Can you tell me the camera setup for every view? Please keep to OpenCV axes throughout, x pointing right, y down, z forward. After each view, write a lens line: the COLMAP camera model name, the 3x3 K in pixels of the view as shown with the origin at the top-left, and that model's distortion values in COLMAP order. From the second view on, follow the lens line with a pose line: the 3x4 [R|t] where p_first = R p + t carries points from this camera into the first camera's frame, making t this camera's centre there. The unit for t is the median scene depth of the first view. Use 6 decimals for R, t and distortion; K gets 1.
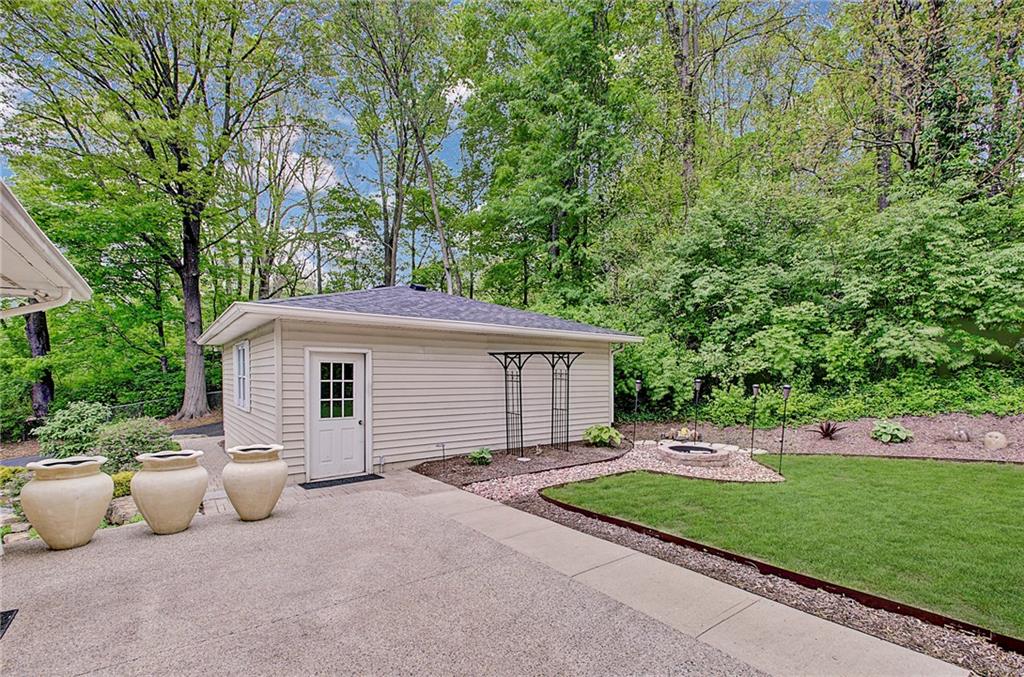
lens RADIAL K [[456.9, 0, 512.4], [0, 456.9, 373.4], [0, 0, 1]] dist [-0.000296, -0.000251]
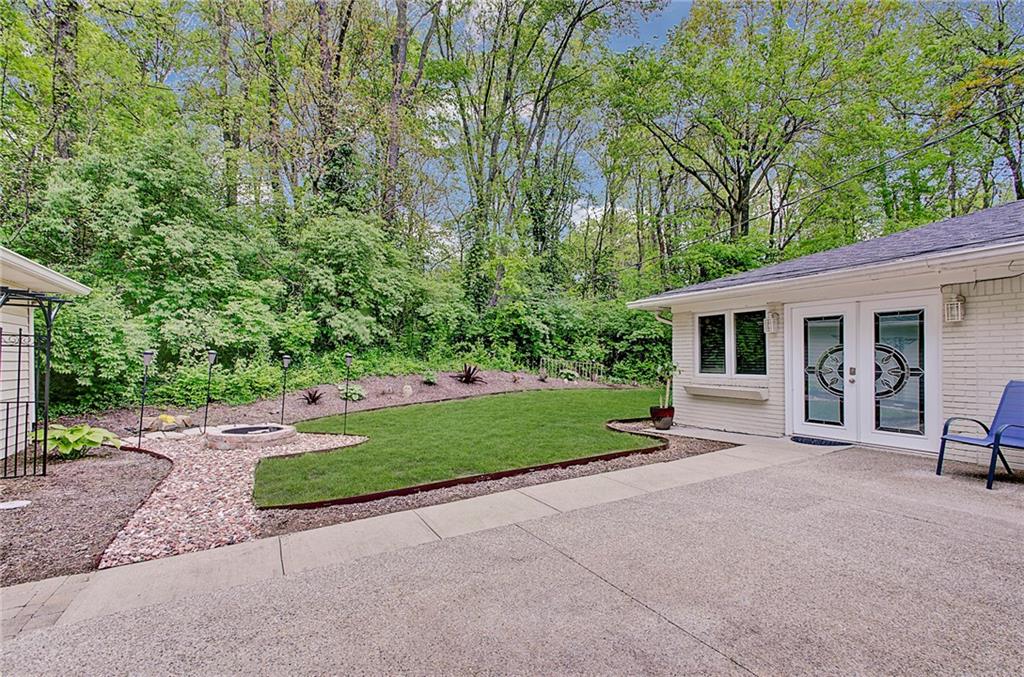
lens RADIAL K [[450.5, 0, 512.0], [0, 450.5, 338.5], [0, 0, 1]] dist [0.000873, 0.000022]
pose [[0.129093, 0.041418, 0.990767, -0.417800], [-0.002304, 0.999137, -0.041468, 0.029471], [-0.991630, 0.003070, 0.129077, 0.419152]]
